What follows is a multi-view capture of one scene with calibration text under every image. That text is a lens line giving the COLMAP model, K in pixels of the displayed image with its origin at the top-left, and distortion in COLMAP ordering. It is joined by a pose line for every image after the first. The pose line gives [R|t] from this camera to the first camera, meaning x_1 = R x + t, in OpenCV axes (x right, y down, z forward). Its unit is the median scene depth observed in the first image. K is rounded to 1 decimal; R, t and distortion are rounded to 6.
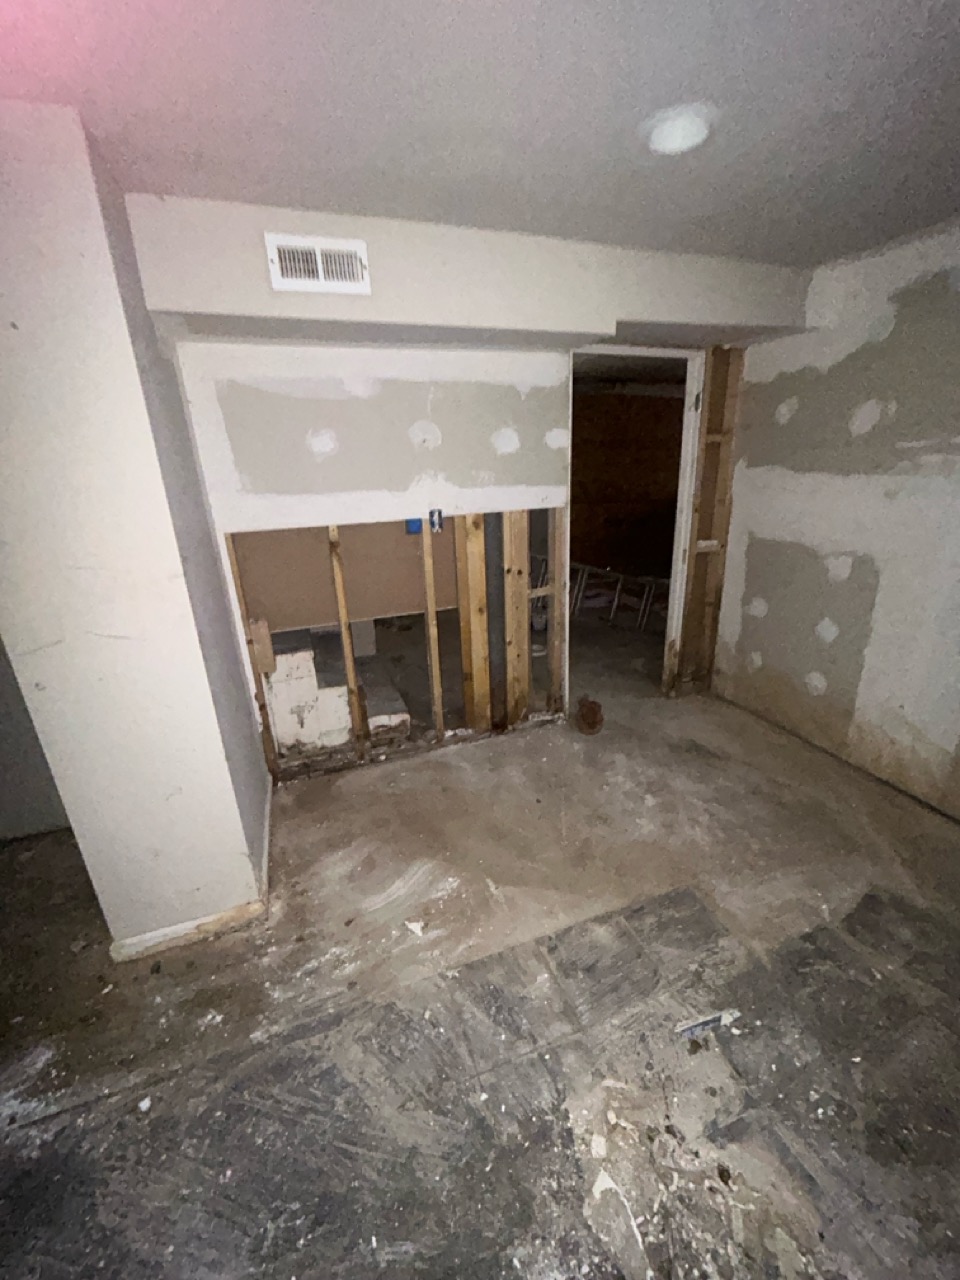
lens RADIAL K [[519.0, 0, 481.2], [0, 519.0, 640.1], [0, 0, 1]] dist [-0.003733, 0.000532]
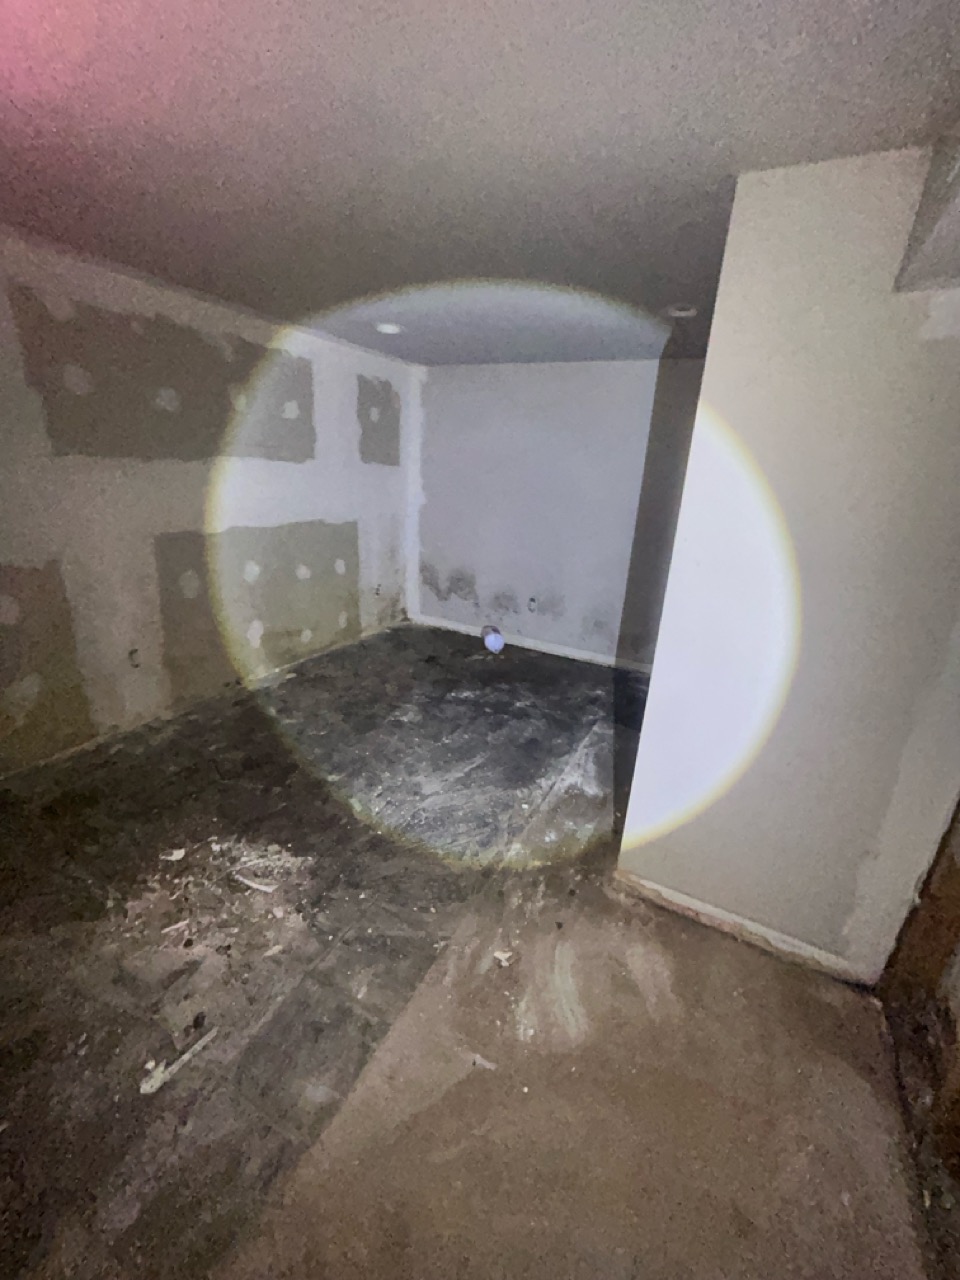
lens RADIAL K [[519.0, 0, 480.1], [0, 519.0, 642.0], [0, 0, 1]] dist [-0.003733, 0.000532]
pose [[-0.744156, 0.207586, -0.634933, 0.451701], [-0.254606, 0.790604, 0.556885, -0.481993], [0.617583, 0.576066, -0.535480, 1.333334]]
